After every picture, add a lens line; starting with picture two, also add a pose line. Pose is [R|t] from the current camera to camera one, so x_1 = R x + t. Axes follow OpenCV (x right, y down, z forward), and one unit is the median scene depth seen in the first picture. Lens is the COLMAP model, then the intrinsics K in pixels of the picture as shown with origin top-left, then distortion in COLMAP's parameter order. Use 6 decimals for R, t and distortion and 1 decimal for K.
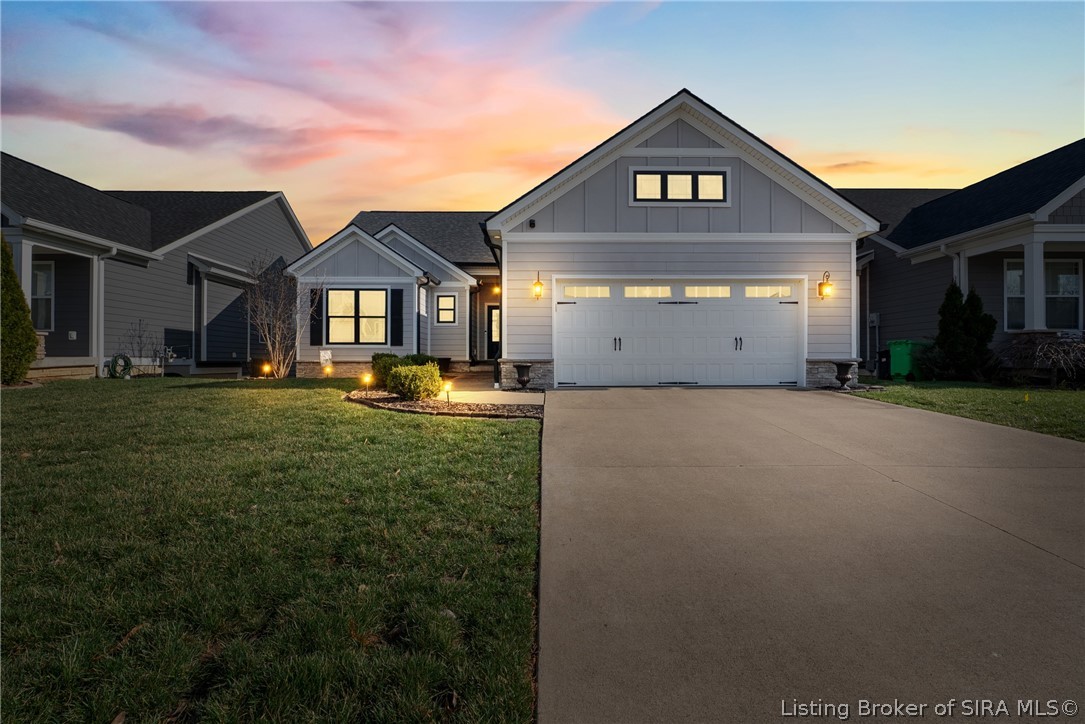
lens RADIAL K [[498.4, 0, 540.9], [0, 498.4, 360.4], [0, 0, 1]] dist [0.000582, 0.000150]
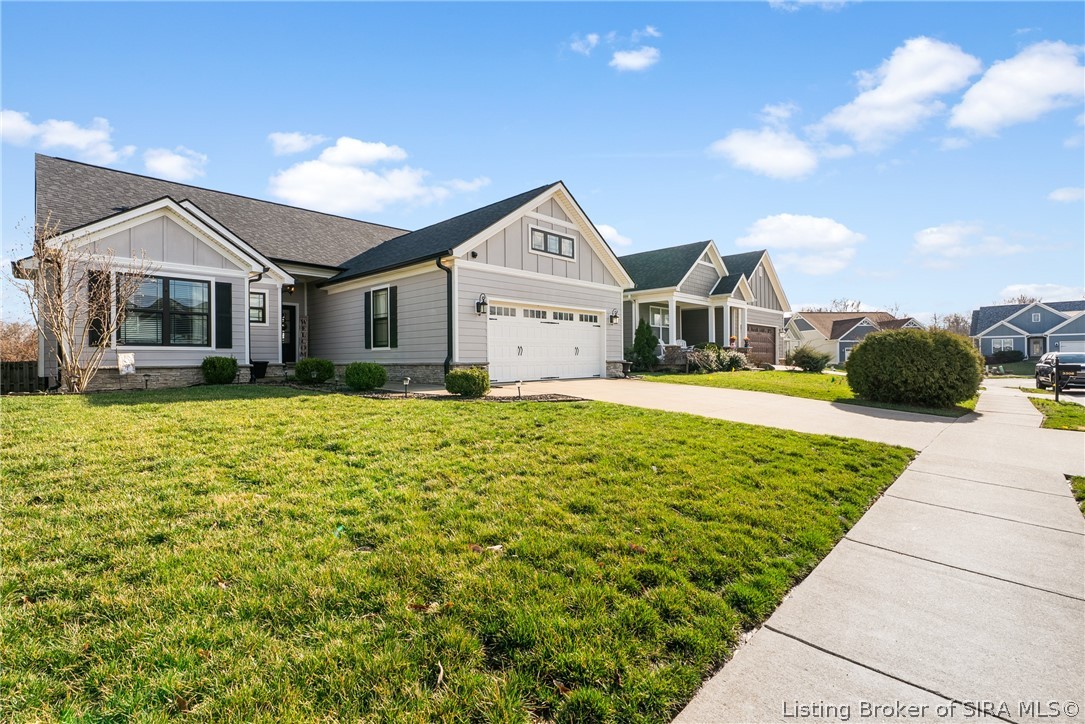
lens RADIAL K [[498.4, 0, 540.9], [0, 498.4, 360.4], [0, 0, 1]] dist [0.000582, 0.000150]
pose [[0.696982, -0.007409, 0.717051, -0.616861], [0.006676, 0.999970, 0.003843, -0.008956], [-0.717058, 0.002109, 0.697010, 0.002159]]
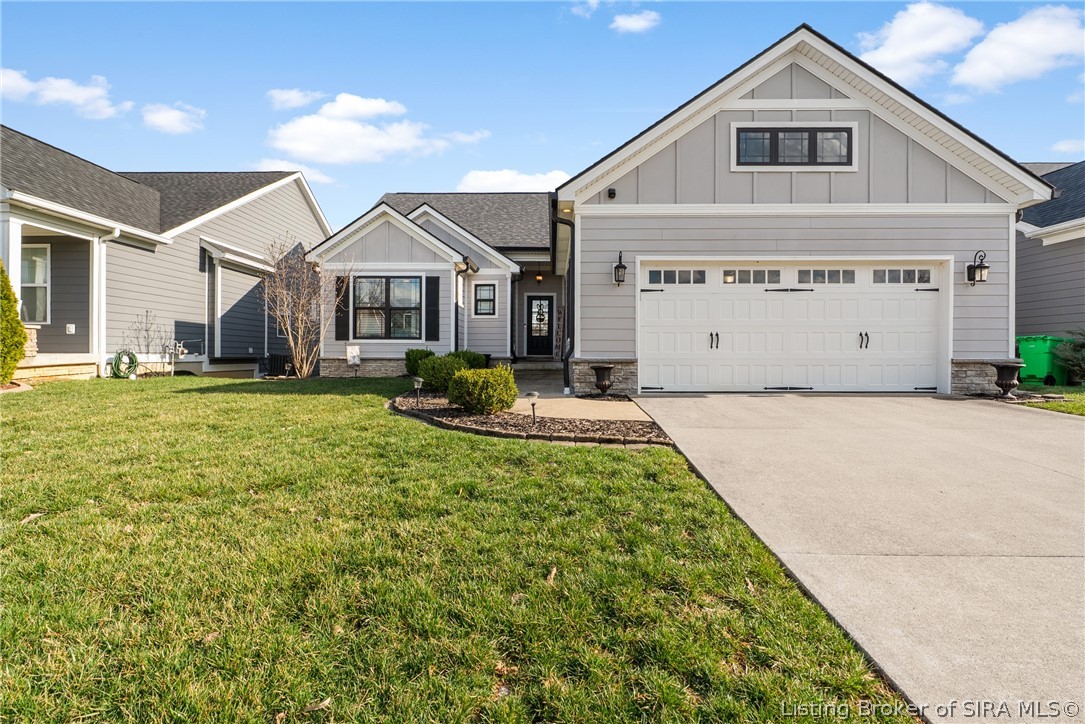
lens RADIAL K [[507.5, 0, 541.5], [0, 507.5, 356.5], [0, 0, 1]] dist [0.000176, 0.000432]
pose [[0.999653, 0.002561, -0.026206, -0.084274], [-0.002411, 0.999981, 0.005757, -0.008432], [0.026220, -0.005692, 0.999640, 0.123568]]
